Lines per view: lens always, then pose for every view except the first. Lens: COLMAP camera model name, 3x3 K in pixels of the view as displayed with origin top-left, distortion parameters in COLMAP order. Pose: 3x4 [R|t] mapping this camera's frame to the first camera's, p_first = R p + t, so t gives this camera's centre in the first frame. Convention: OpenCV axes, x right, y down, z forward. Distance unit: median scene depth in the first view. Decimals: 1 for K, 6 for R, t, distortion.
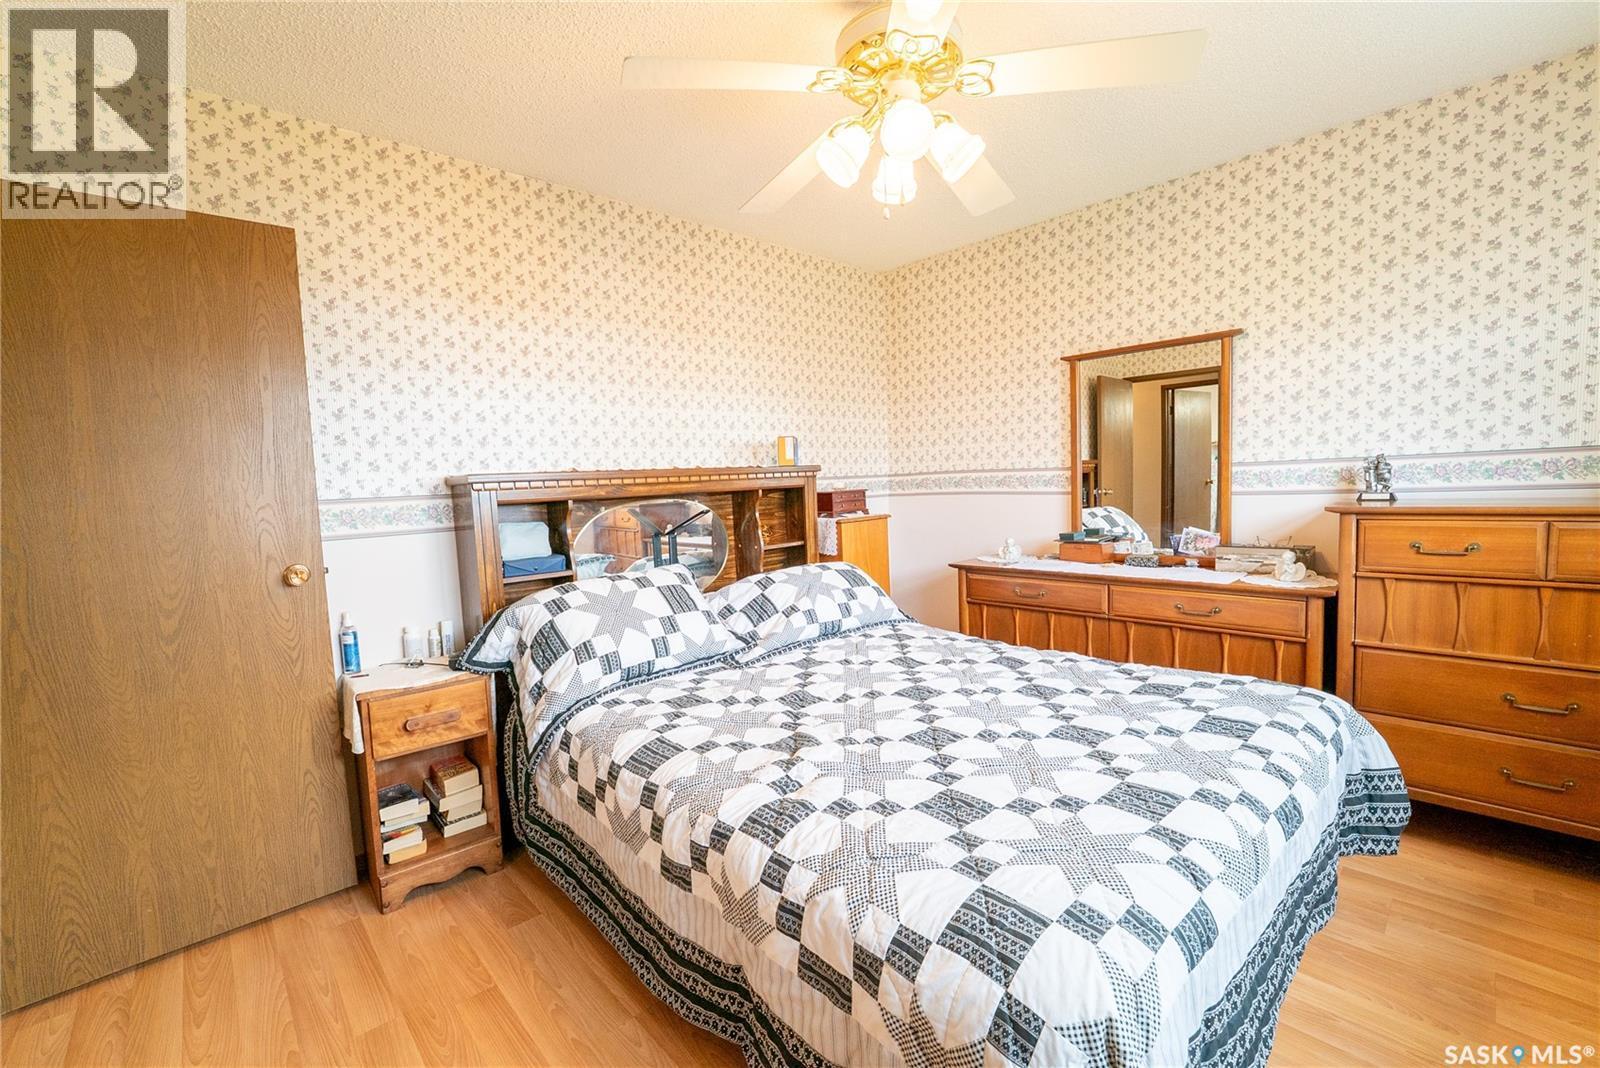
lens RADIAL K [[653.1, 0, 795.2], [0, 653.1, 531.2], [0, 0, 1]] dist [-0.030754, 0.003322]
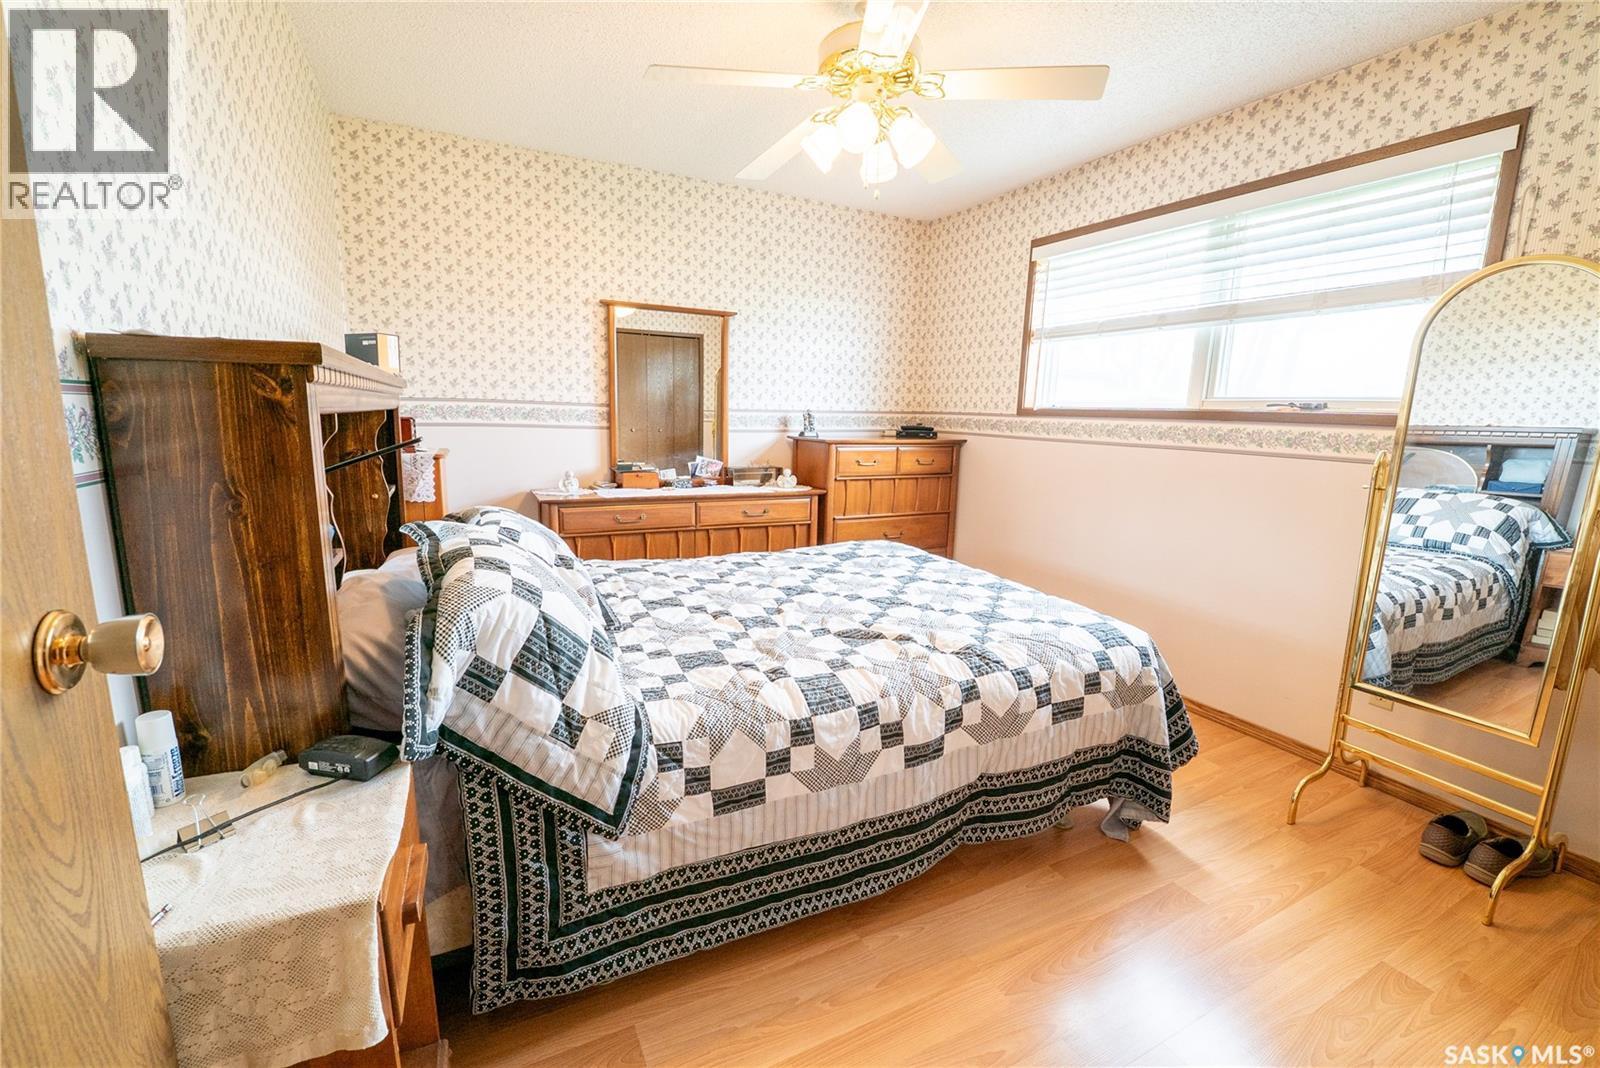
lens RADIAL K [[653.1, 0, 795.2], [0, 653.1, 531.2], [0, 0, 1]] dist [-0.030754, 0.003322]
pose [[0.291546, -0.120182, 0.948977, -0.674107], [0.035829, 0.992752, 0.114719, 0.000040], [-0.955886, 0.000555, 0.293739, 0.460044]]
